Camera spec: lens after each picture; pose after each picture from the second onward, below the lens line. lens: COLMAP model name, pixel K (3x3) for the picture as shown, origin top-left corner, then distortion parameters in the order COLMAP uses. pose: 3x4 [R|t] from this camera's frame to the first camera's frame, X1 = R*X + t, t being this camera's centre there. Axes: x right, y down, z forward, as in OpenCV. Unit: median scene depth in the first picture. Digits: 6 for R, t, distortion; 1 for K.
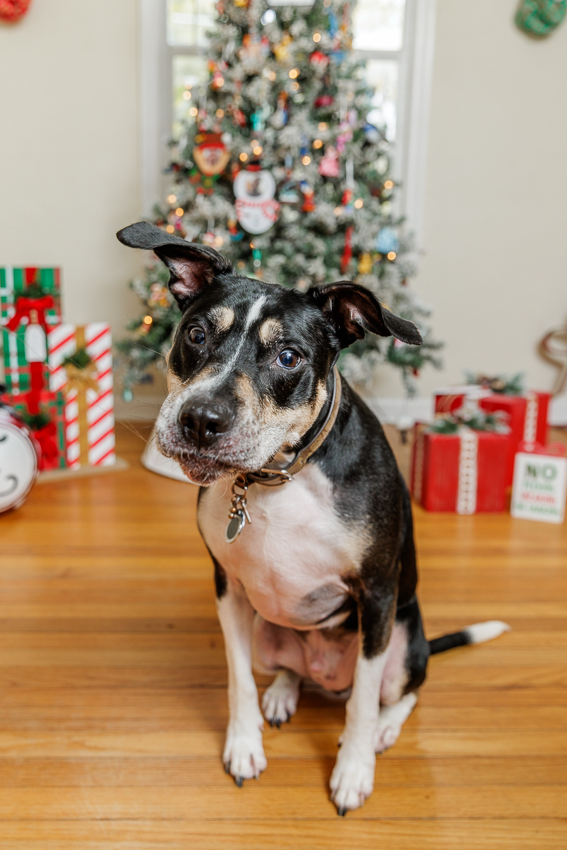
lens RADIAL K [[770.8, 0, 255.8], [0, 770.8, 402.7], [0, 0, 1]] dist [0.005801, 0.003242]
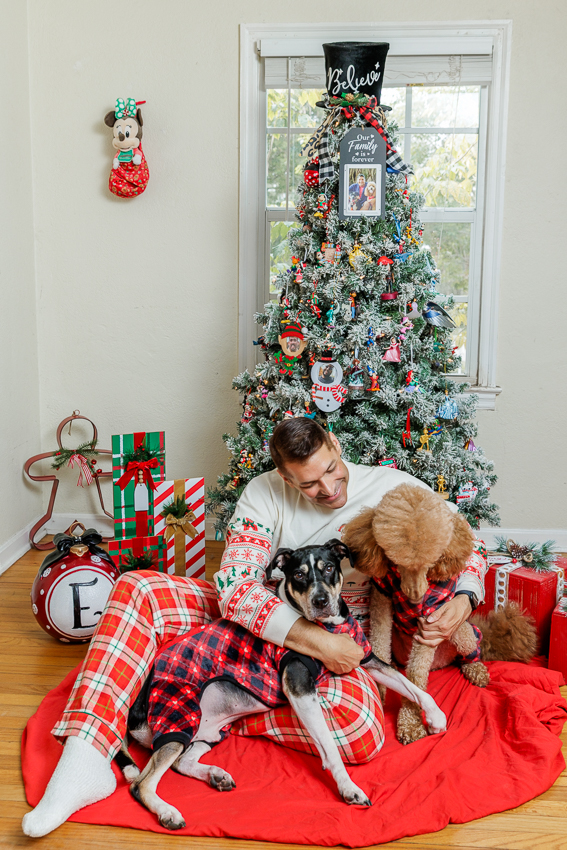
lens RADIAL K [[853.0, 0, 284.4], [0, 853.0, 386.4], [0, 0, 1]] dist [0.004376, 0.006248]
pose [[0.993504, 0.010695, -0.113295, 0.078915], [-0.017878, 0.997880, -0.062578, -0.172788], [0.112386, 0.064197, 0.991589, -0.285567]]
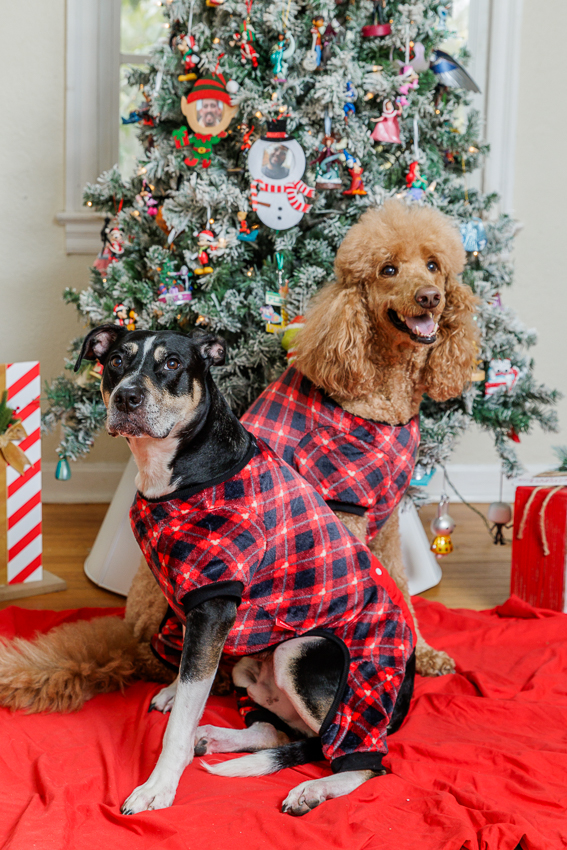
lens RADIAL K [[1498.9, 0, 283.1], [0, 1498.9, 368.9], [0, 0, 1]] dist [0.001896, -0.040224]
pose [[0.996786, -0.001105, 0.080107, -0.096340], [0.004231, 0.999236, -0.038863, -0.050540], [-0.080003, 0.039077, 0.996028, -0.266702]]
